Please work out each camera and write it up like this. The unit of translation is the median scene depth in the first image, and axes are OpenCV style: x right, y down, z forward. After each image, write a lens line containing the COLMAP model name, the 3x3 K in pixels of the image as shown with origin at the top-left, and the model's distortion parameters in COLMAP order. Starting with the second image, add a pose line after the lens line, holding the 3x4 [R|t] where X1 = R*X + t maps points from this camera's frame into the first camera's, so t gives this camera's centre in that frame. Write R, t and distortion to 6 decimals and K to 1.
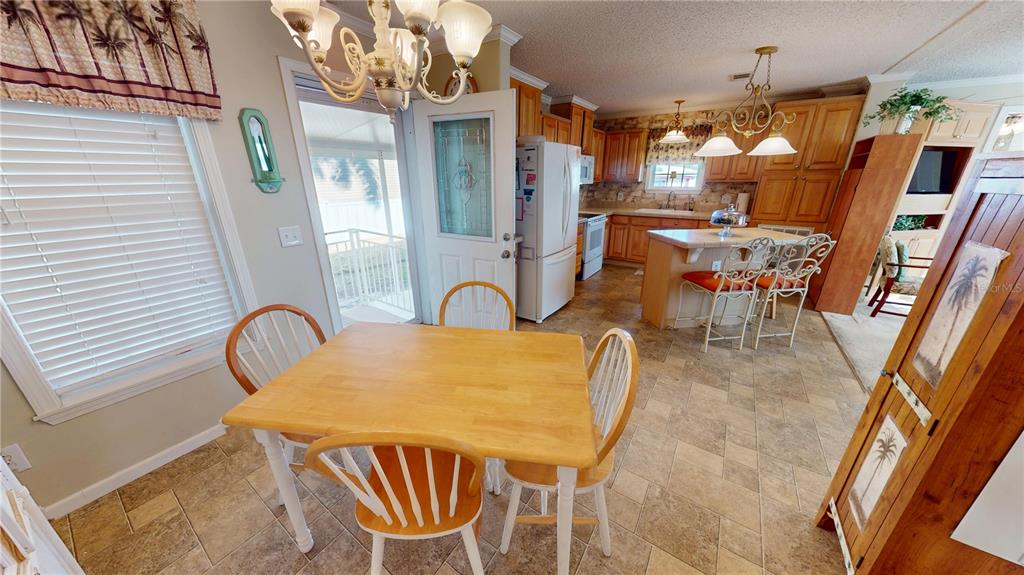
lens RADIAL K [[319.5, 0, 514.1], [0, 319.5, 286.7], [0, 0, 1]] dist [-0.000309, 0.000032]
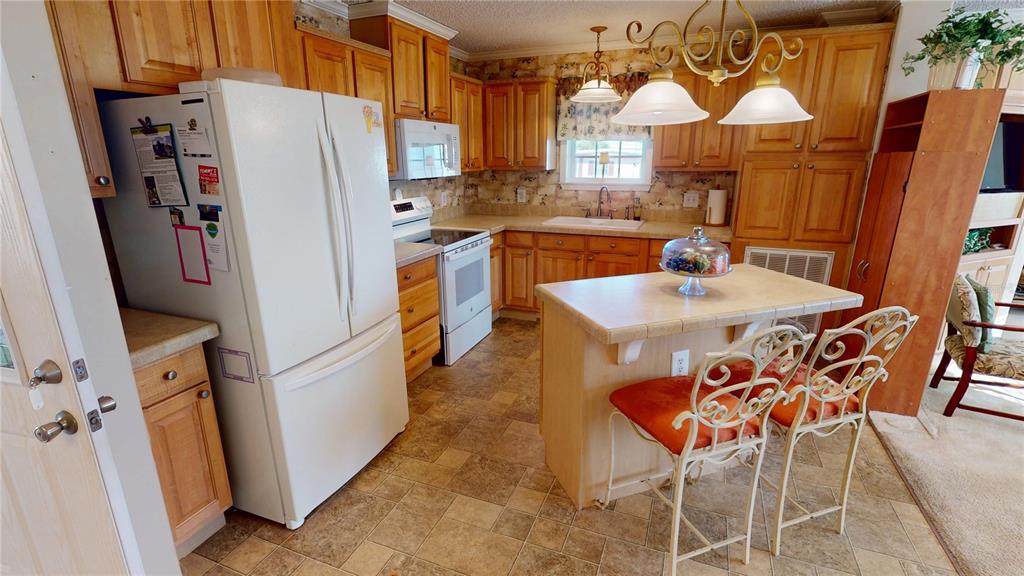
lens RADIAL K [[476.8, 0, 511.1], [0, 476.8, 289.8], [0, 0, 1]] dist [-0.003273, -0.001189]
pose [[0.977798, -0.057996, 0.201365, 0.232838], [0.069336, 0.996353, -0.049723, -0.130460], [-0.197747, 0.062581, 0.978253, 0.330394]]
